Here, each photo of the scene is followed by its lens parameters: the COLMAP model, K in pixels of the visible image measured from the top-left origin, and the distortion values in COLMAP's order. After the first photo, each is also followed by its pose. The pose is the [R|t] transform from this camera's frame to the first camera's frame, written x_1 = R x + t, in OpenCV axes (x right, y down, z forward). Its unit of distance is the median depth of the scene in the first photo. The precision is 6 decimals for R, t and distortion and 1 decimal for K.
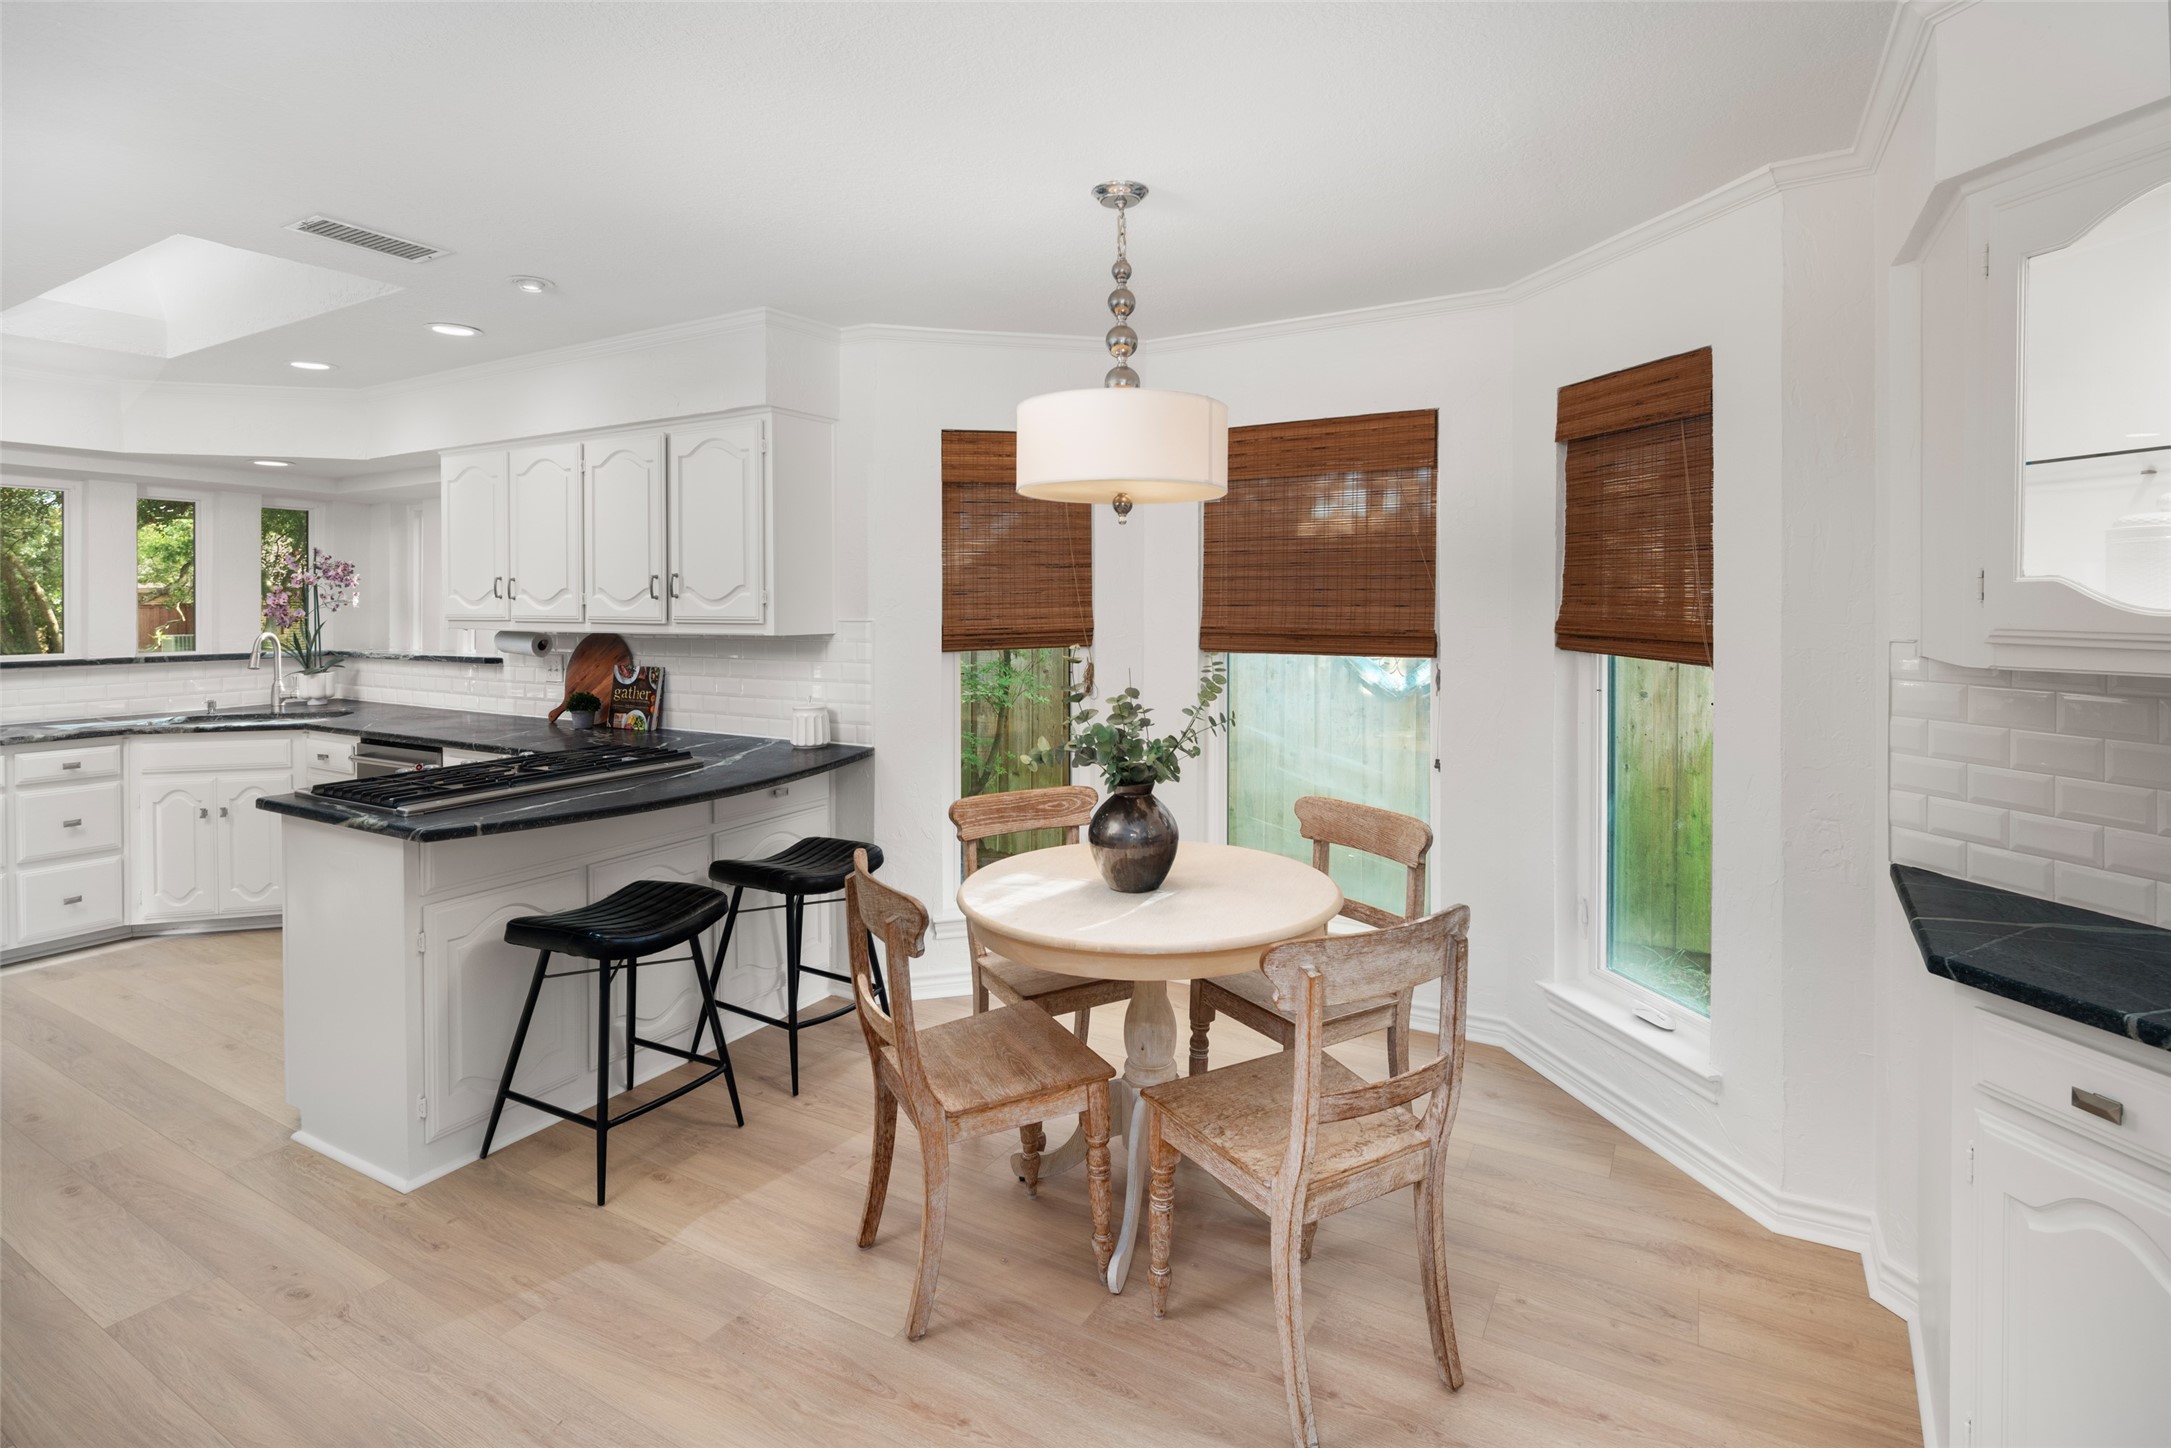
lens RADIAL K [[1067.8, 0, 1109.7], [0, 1067.8, 634.9], [0, 0, 1]] dist [0.009620, -0.003294]
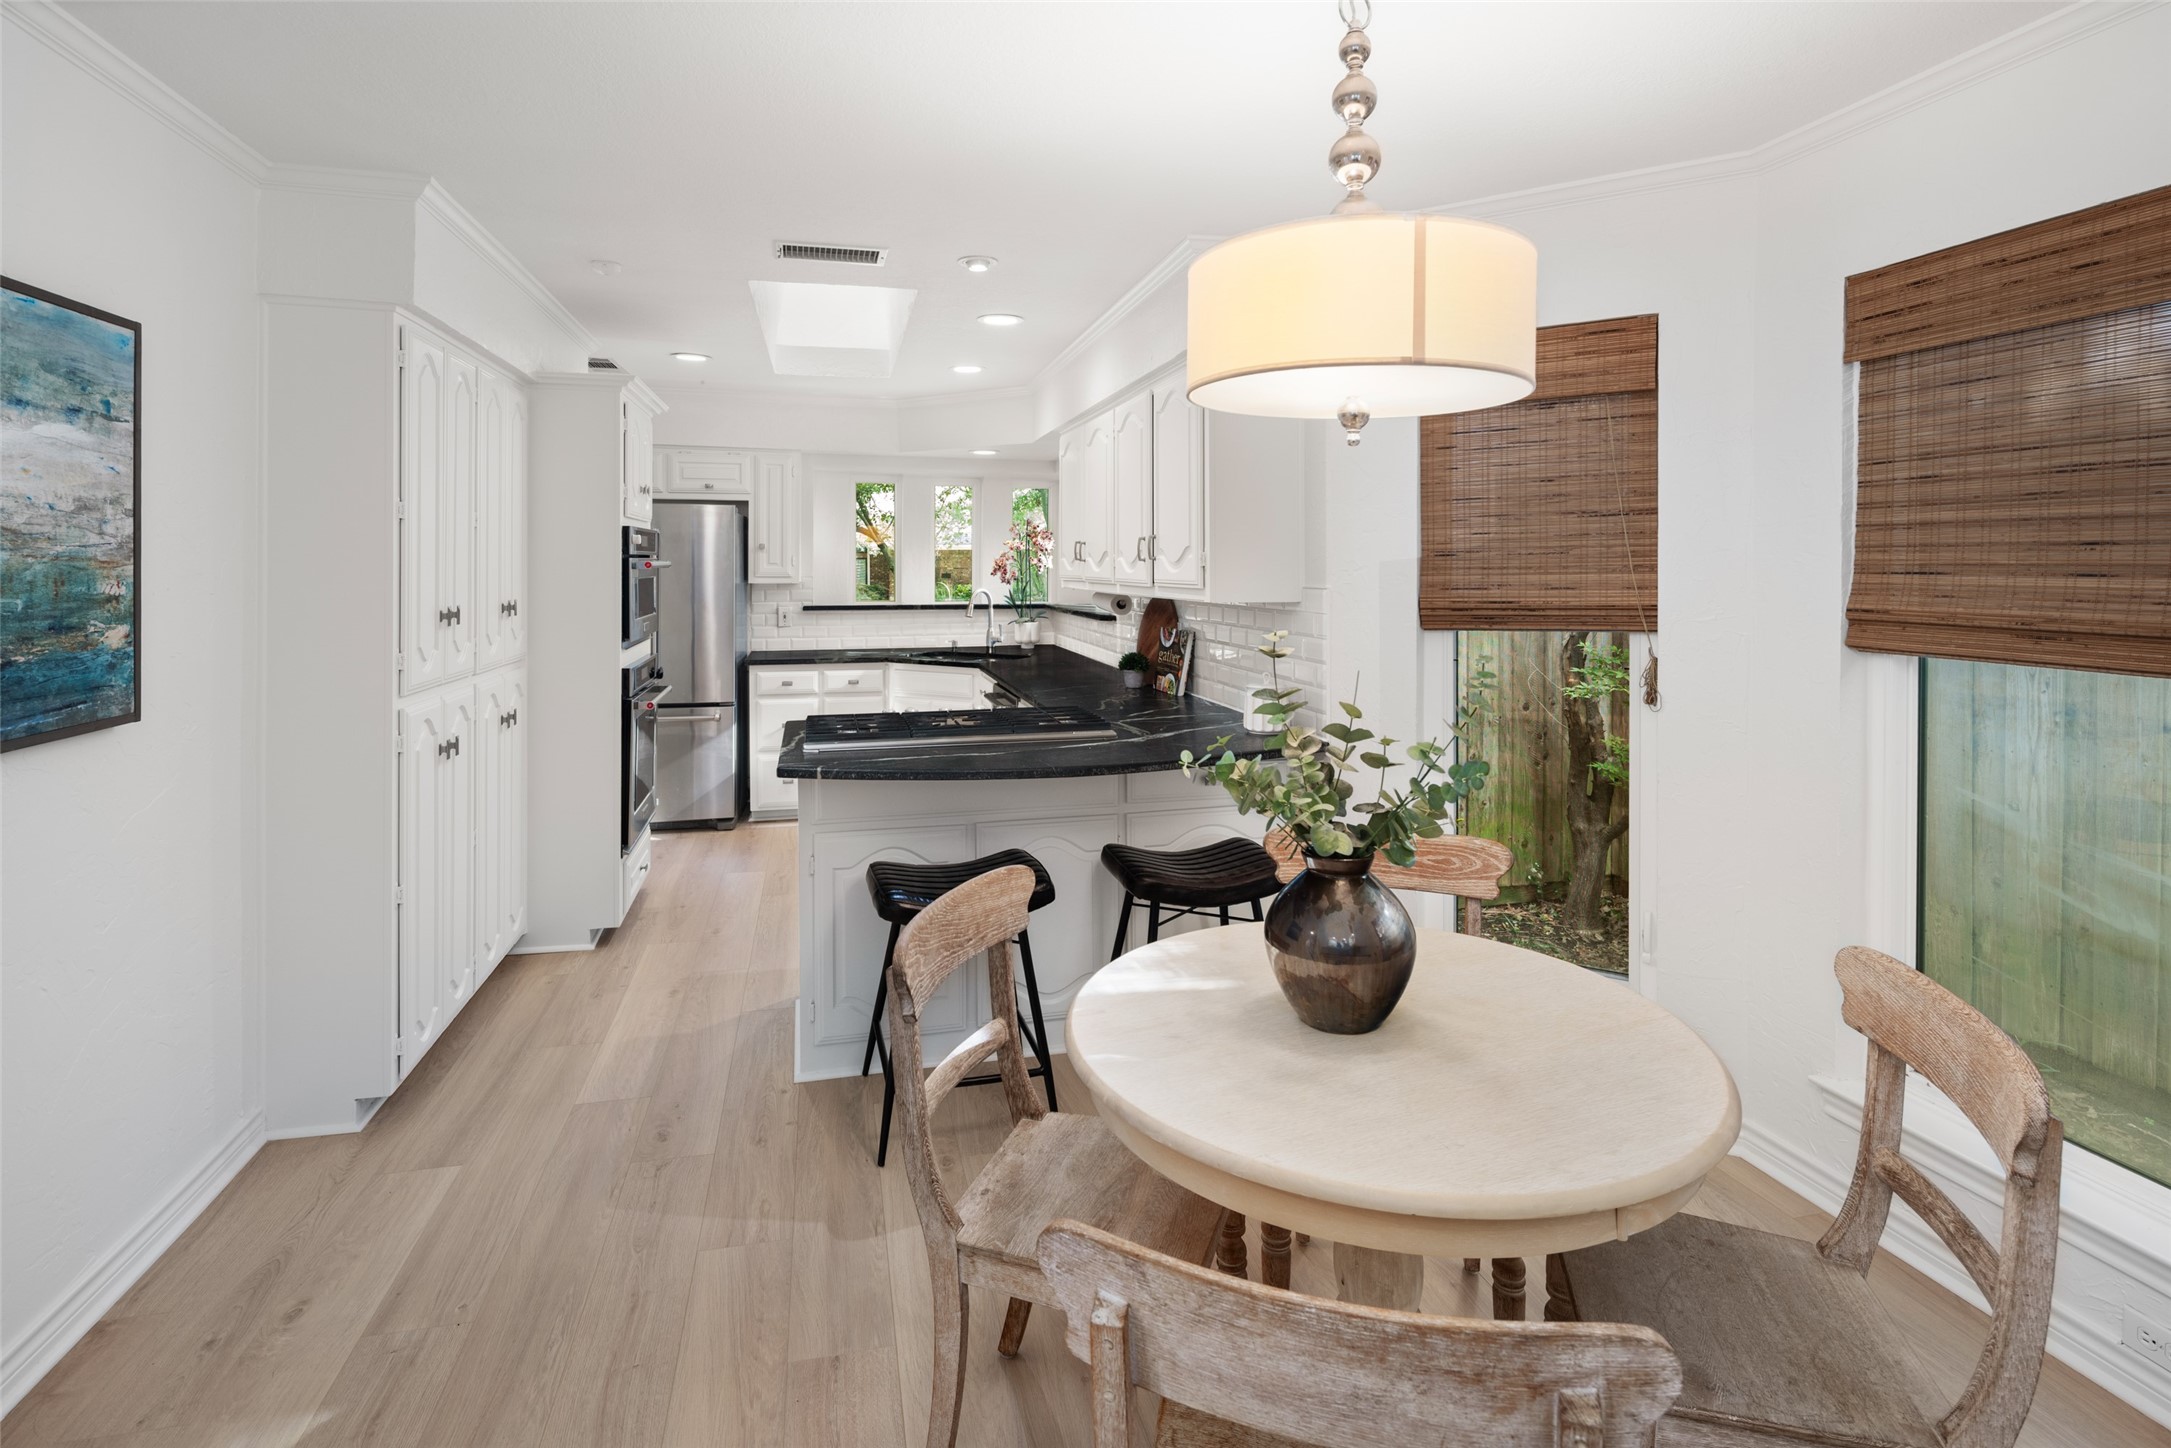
lens RADIAL K [[1067.8, 0, 1051.4], [0, 1067.8, 590.1], [0, 0, 1]] dist [0.009620, -0.003294]
pose [[0.669789, 0.020303, -0.742274, 0.231945], [-0.023734, 0.999701, 0.005928, -0.011048], [0.742172, 0.013647, 0.670071, 0.275774]]
